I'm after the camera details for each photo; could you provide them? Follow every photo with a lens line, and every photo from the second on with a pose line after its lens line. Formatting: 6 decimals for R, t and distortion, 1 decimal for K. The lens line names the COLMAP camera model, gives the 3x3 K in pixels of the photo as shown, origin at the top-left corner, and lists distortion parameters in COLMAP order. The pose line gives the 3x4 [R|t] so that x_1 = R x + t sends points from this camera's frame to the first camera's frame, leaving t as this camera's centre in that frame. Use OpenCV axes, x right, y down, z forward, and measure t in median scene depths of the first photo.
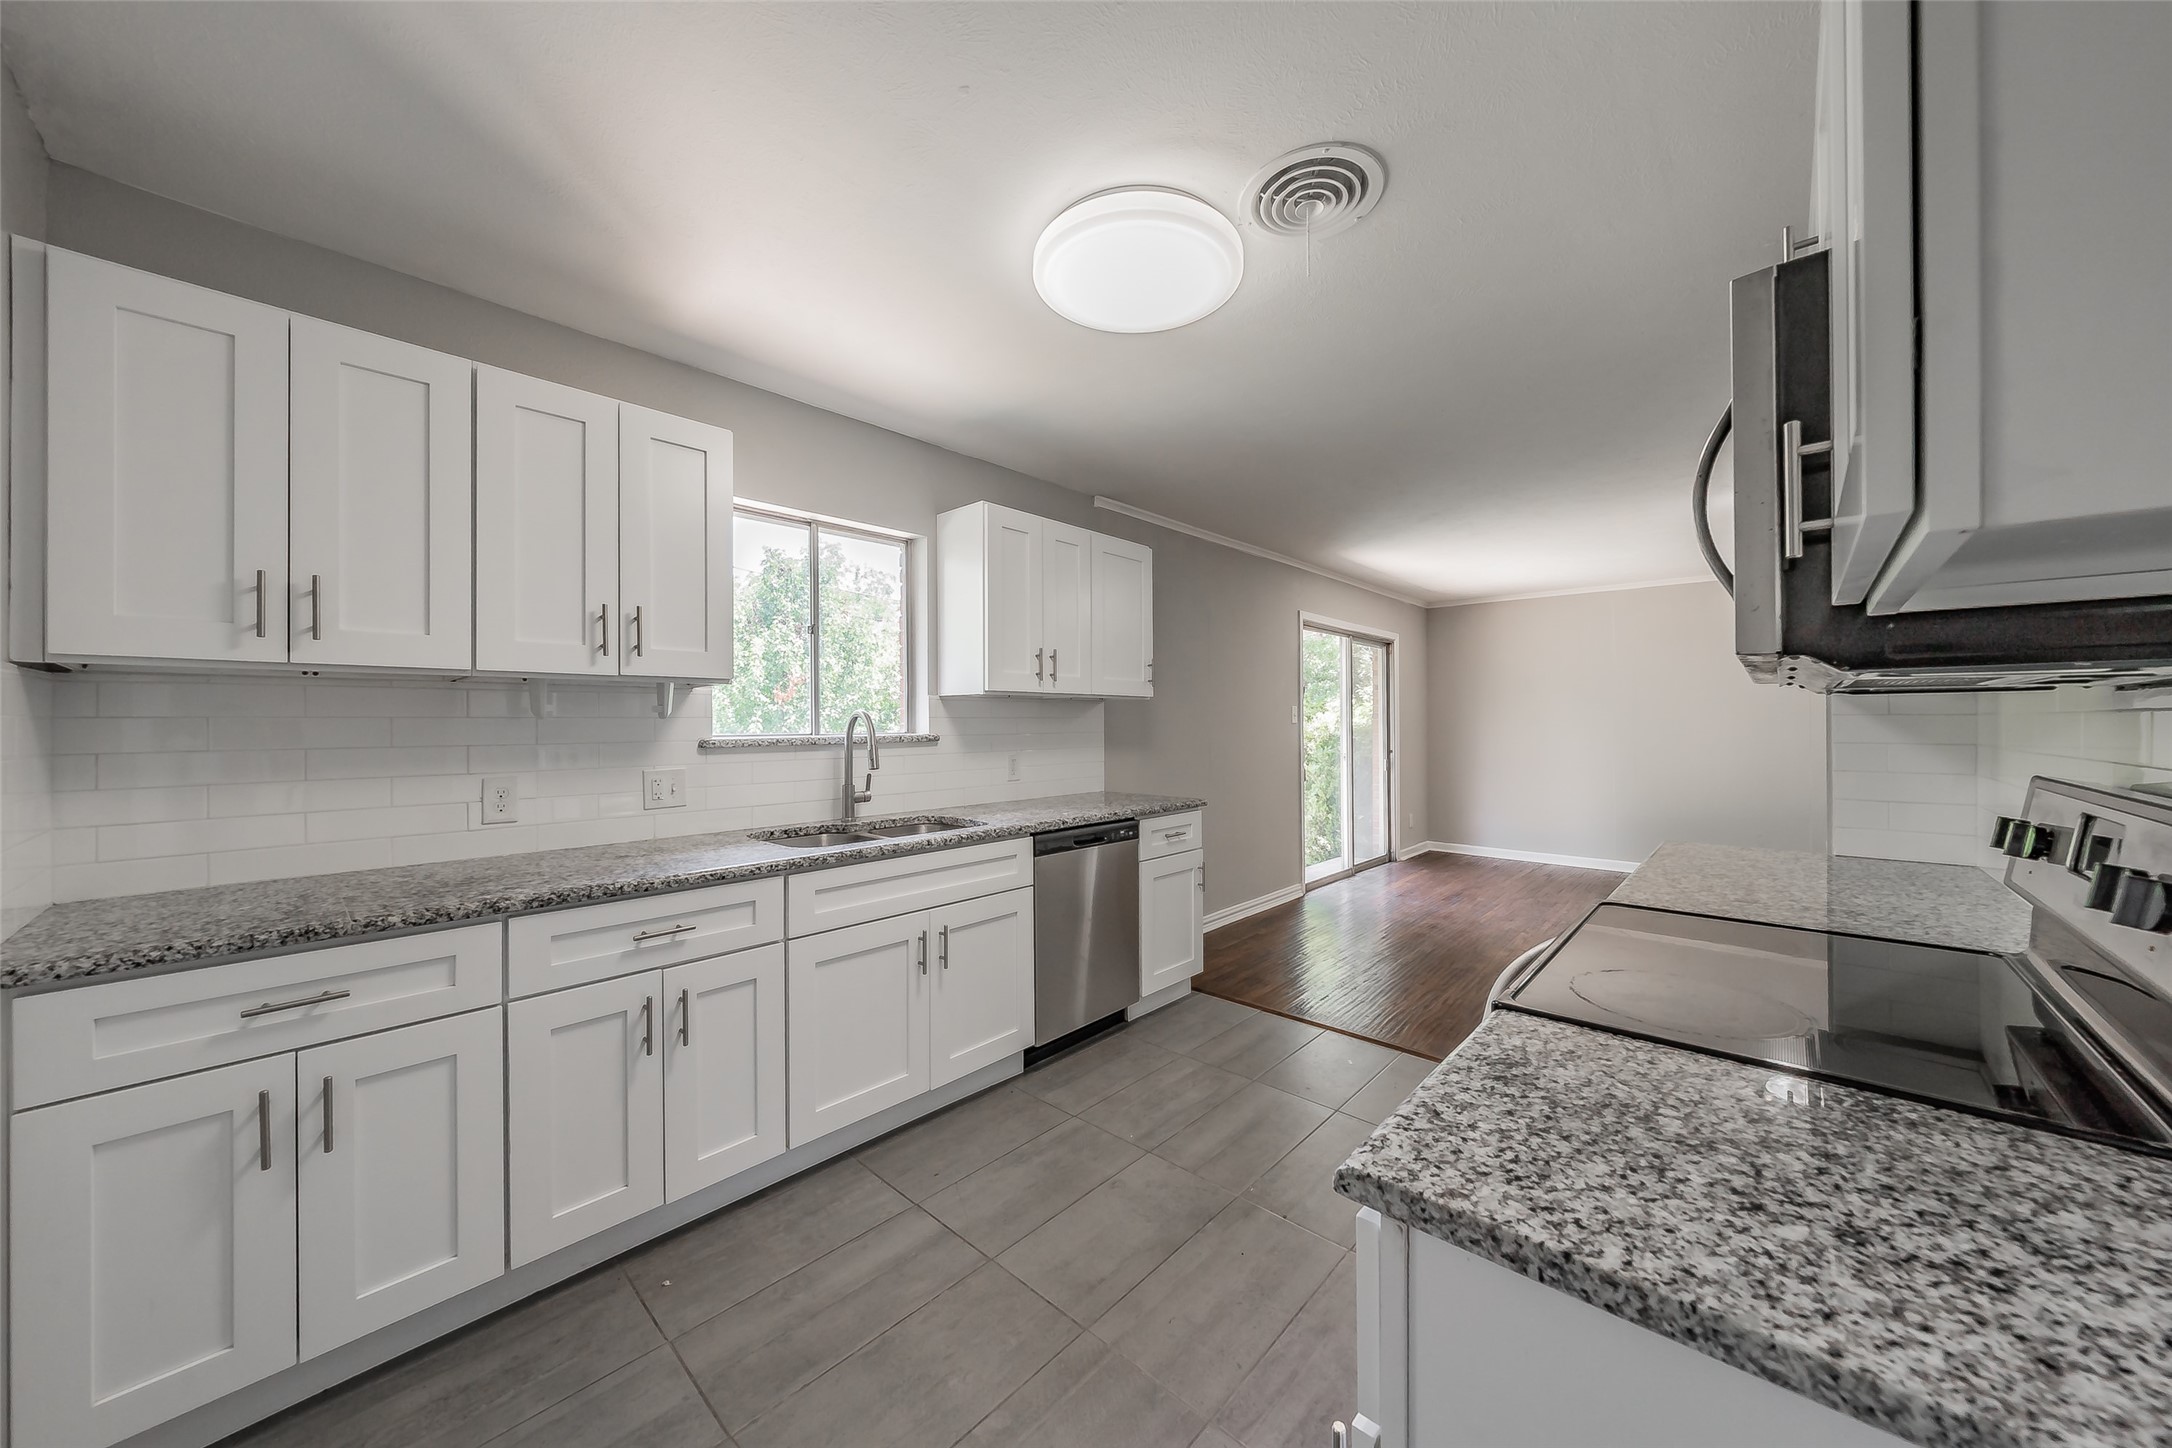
lens RADIAL K [[763.9, 0, 1097.6], [0, 763.9, 724.3], [0, 0, 1]] dist [0.004190, -0.001309]
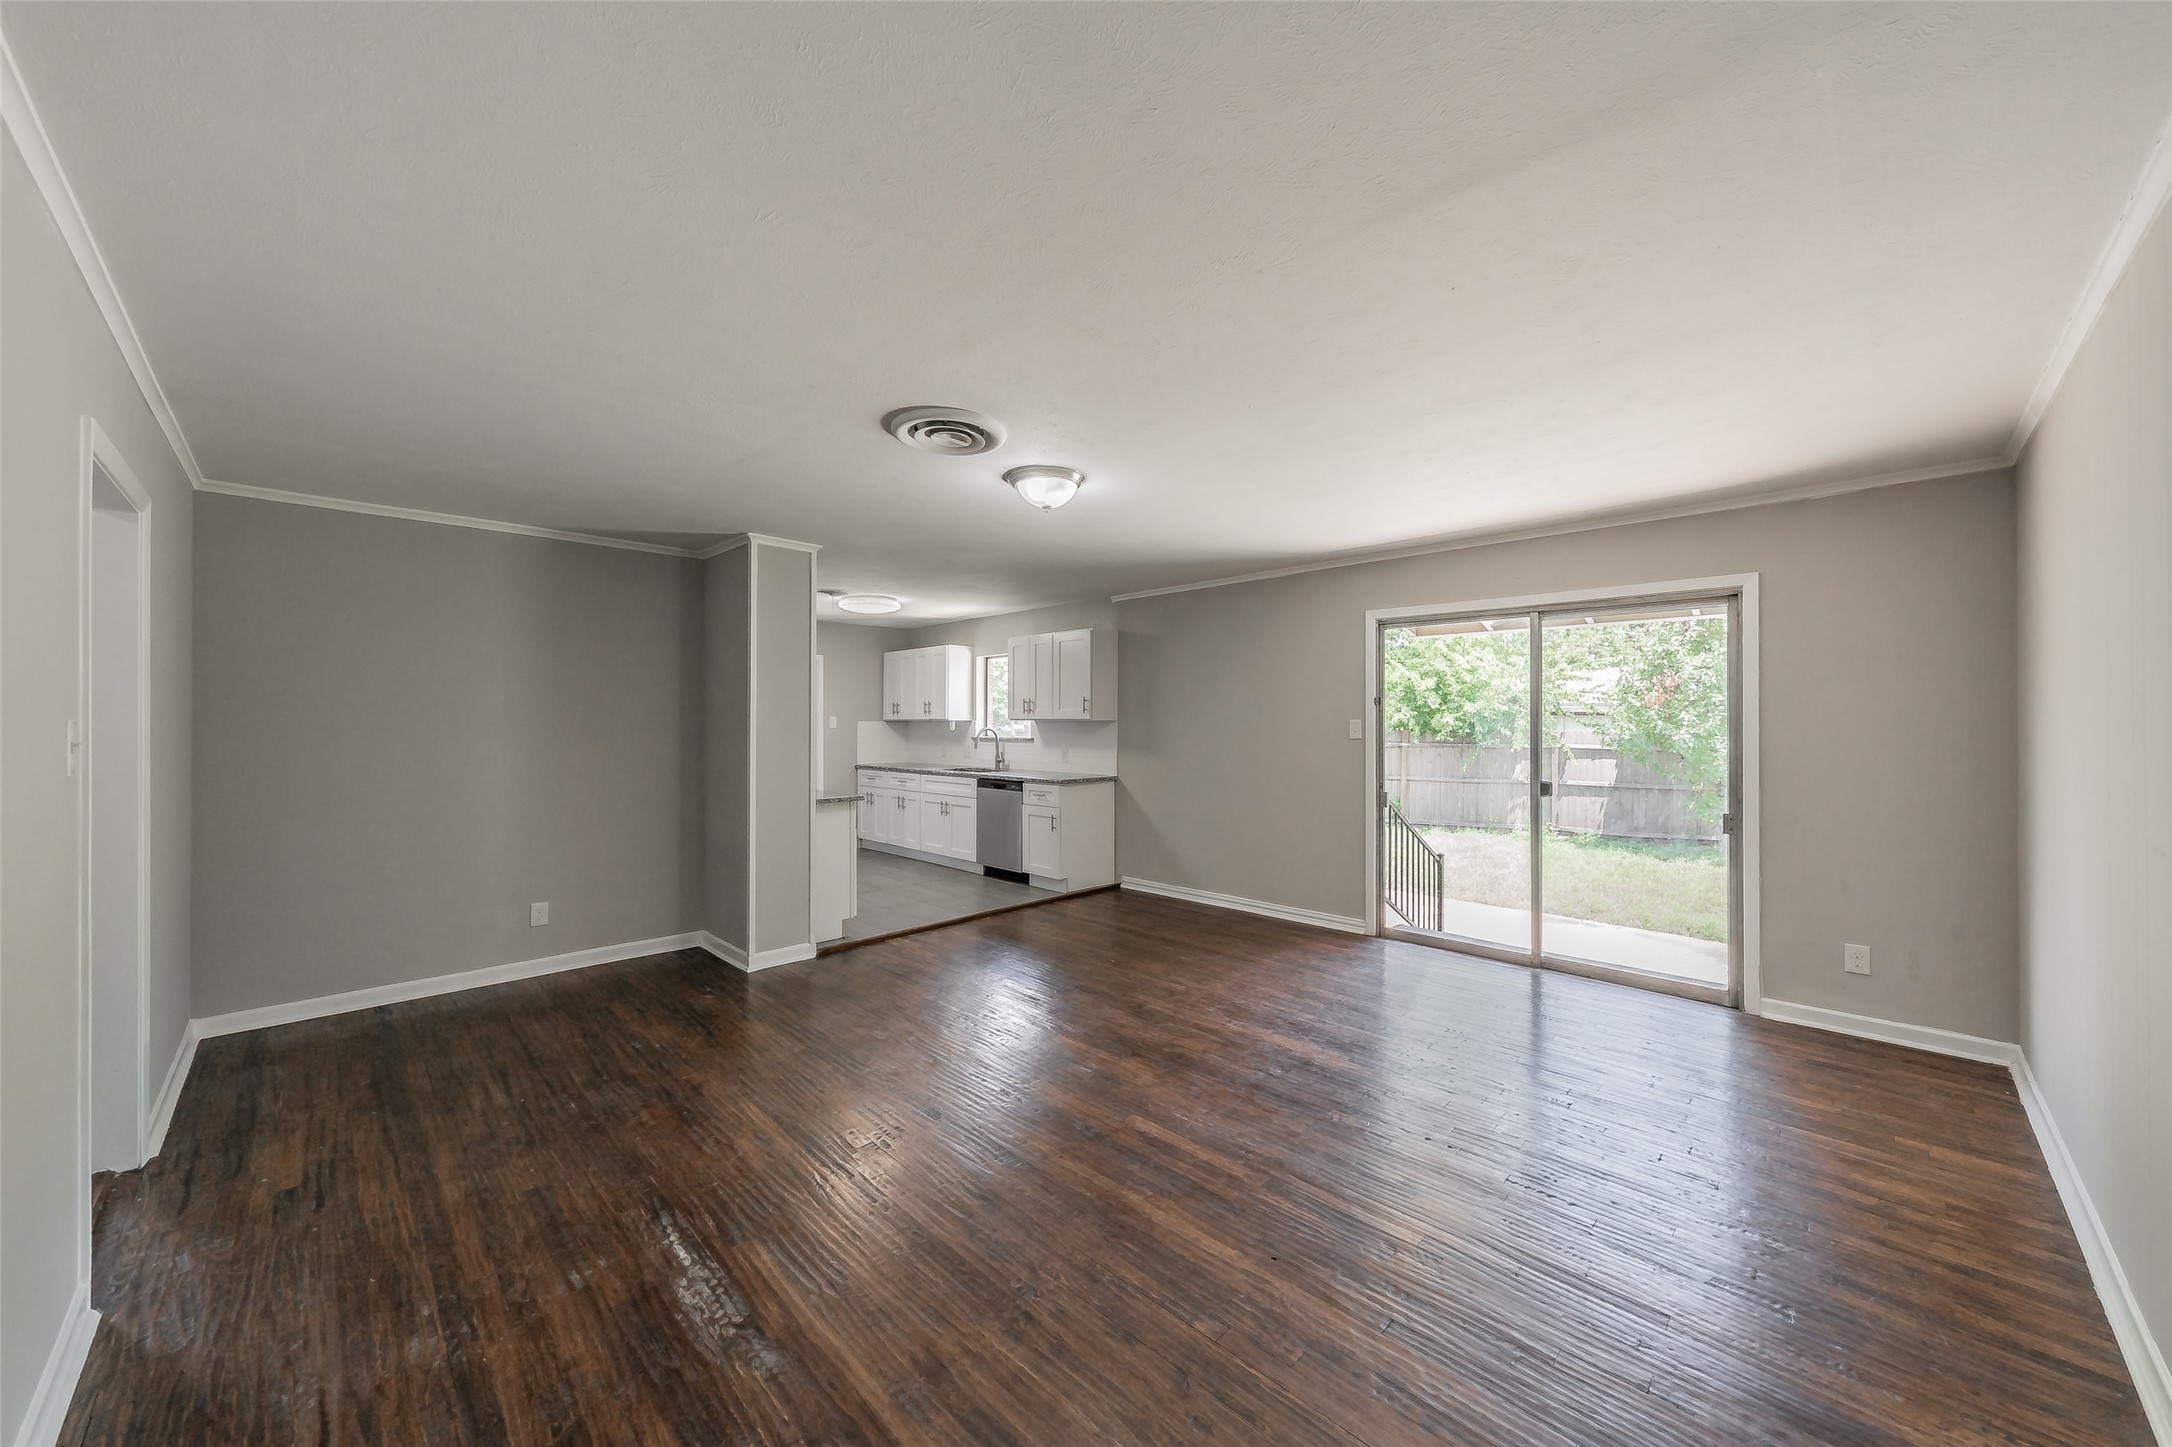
lens RADIAL K [[822.1, 0, 1097.8], [0, 822.1, 718.4], [0, 0, 1]] dist [-0.003012, 0.000756]
pose [[-0.070525, -0.000017, -0.997510, 2.175063], [-0.001785, 0.999998, 0.000109, -0.043390], [0.997508, 0.001789, -0.070525, 1.347823]]
